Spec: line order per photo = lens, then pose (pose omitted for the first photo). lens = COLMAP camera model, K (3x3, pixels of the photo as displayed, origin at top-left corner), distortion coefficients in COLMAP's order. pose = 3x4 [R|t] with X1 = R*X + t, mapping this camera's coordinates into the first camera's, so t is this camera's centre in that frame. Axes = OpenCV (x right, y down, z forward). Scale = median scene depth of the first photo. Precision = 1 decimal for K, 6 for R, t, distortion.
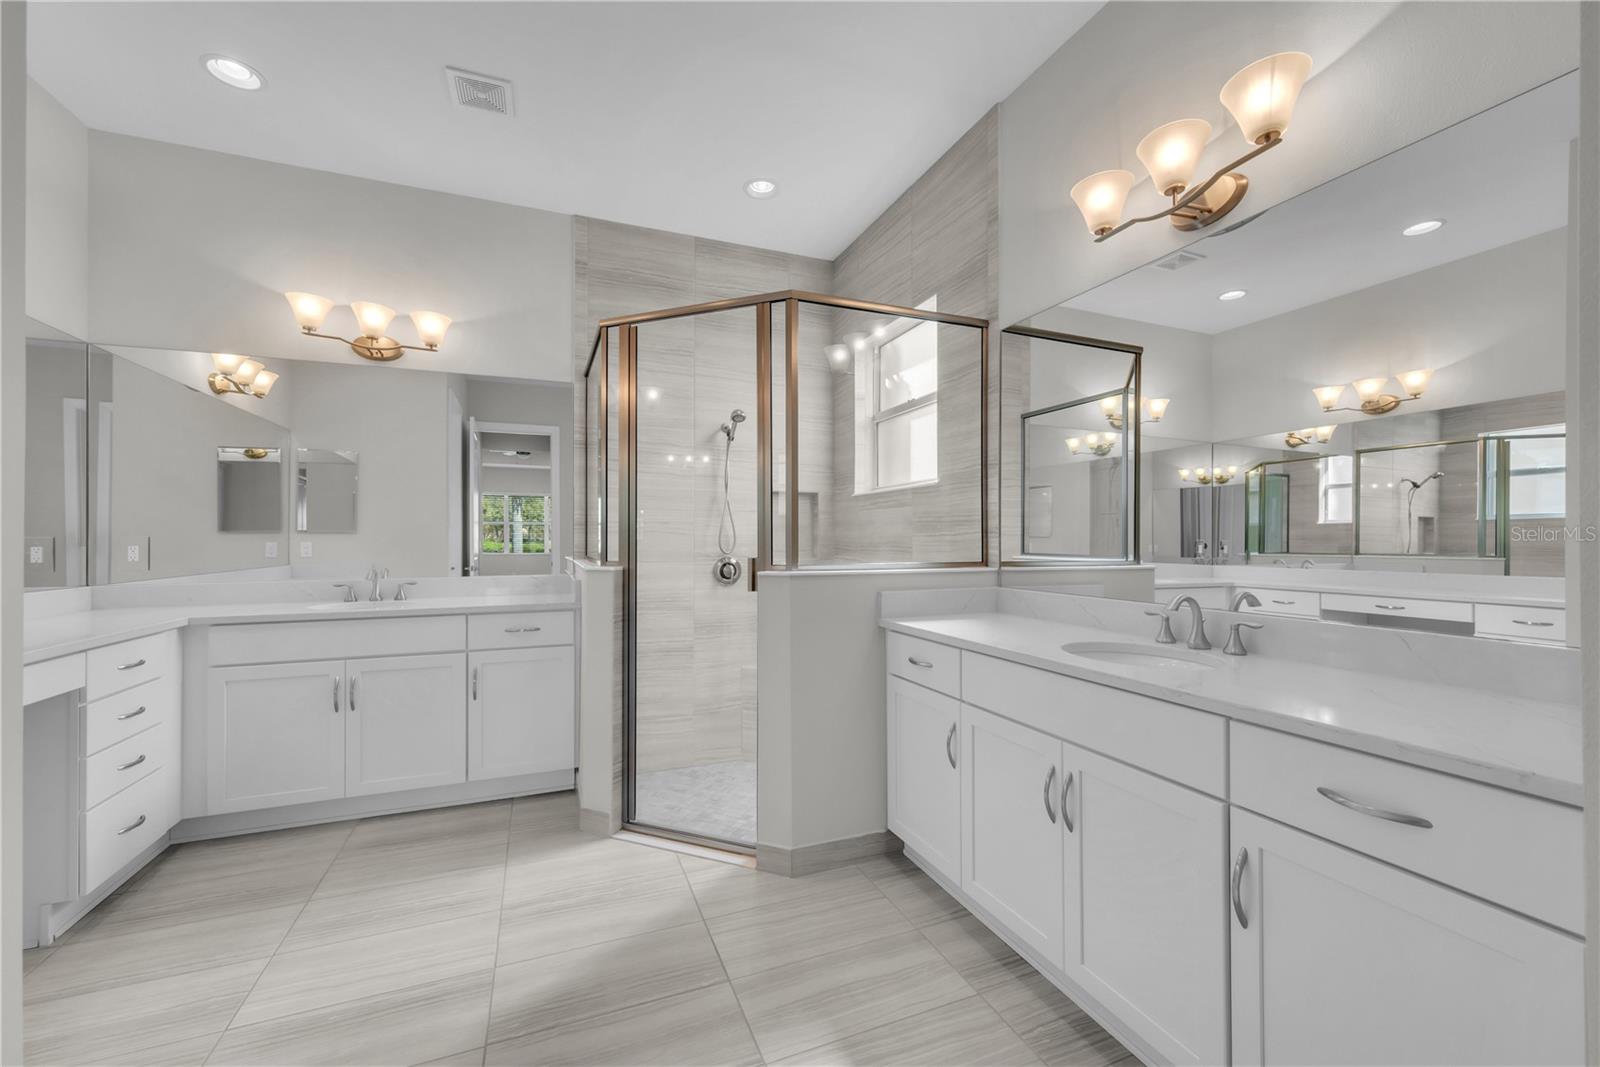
lens RADIAL K [[637.6, 0, 800.1], [0, 637.6, 535.8], [0, 0, 1]] dist [0.001004, 0.000124]
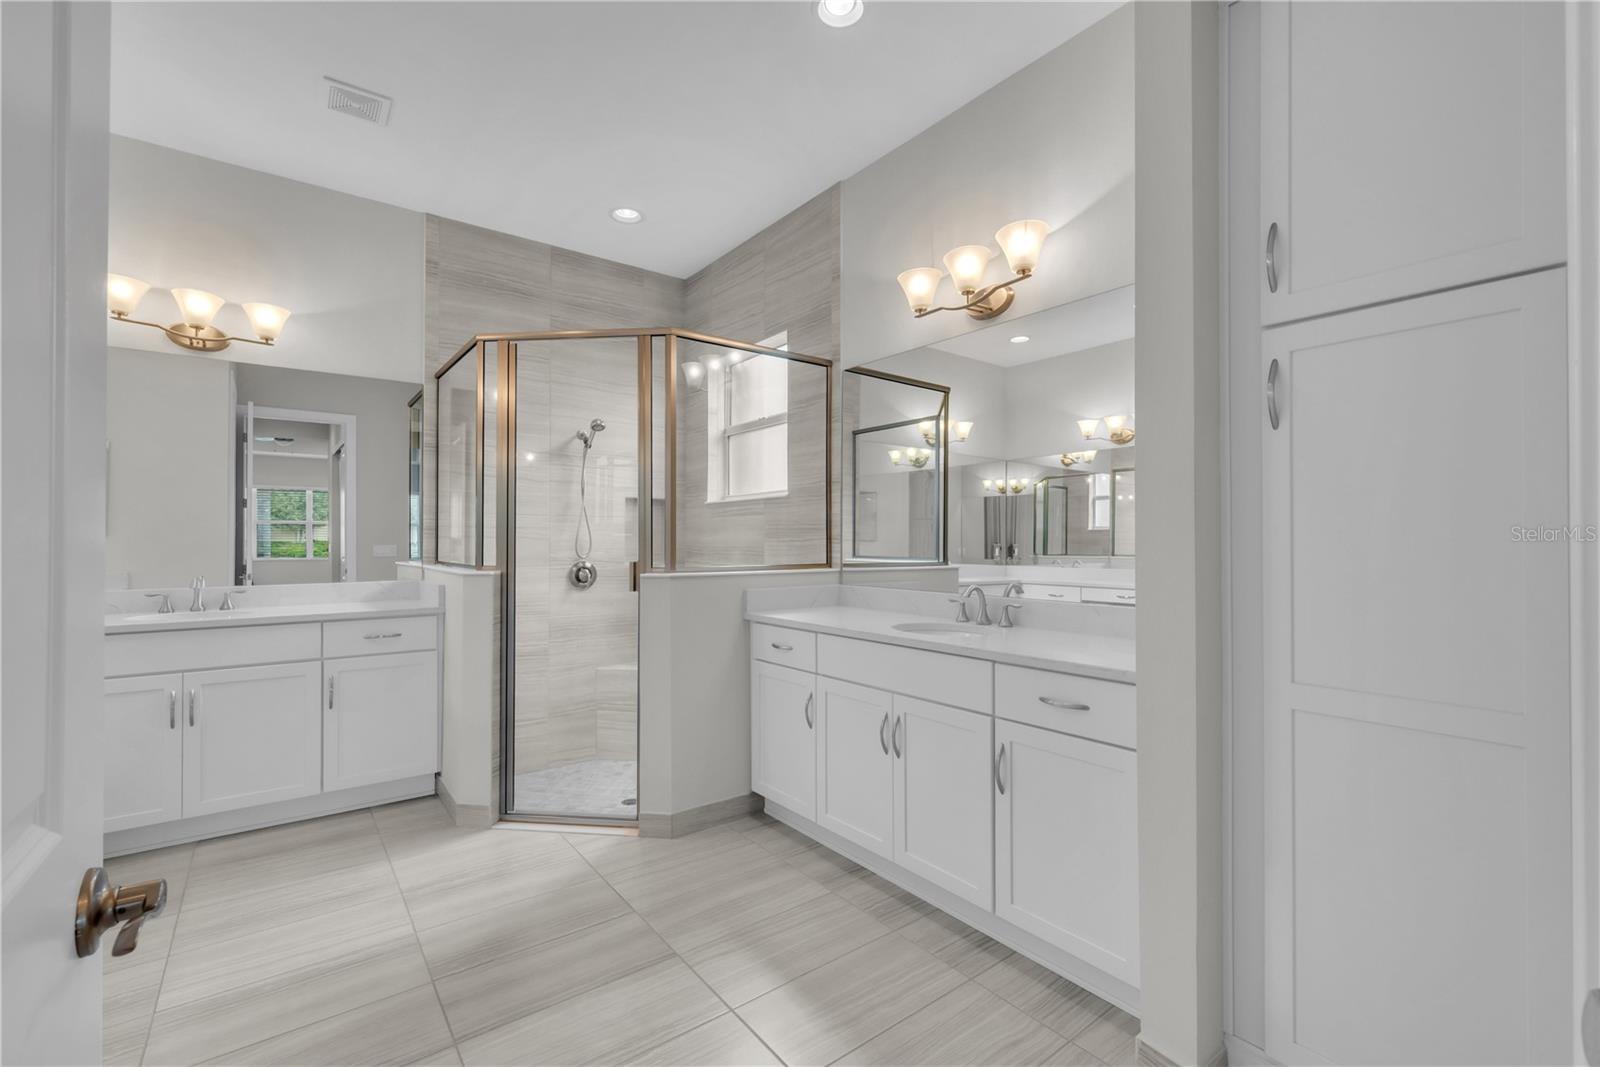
lens RADIAL K [[673.9, 0, 799.9], [0, 673.9, 538.7], [0, 0, 1]] dist [-0.000235, 0.000317]
pose [[0.964393, 0.002075, 0.264467, -0.096486], [-0.002137, 0.999998, -0.000055, -0.005848], [-0.264466, -0.000512, 0.964395, -0.201071]]
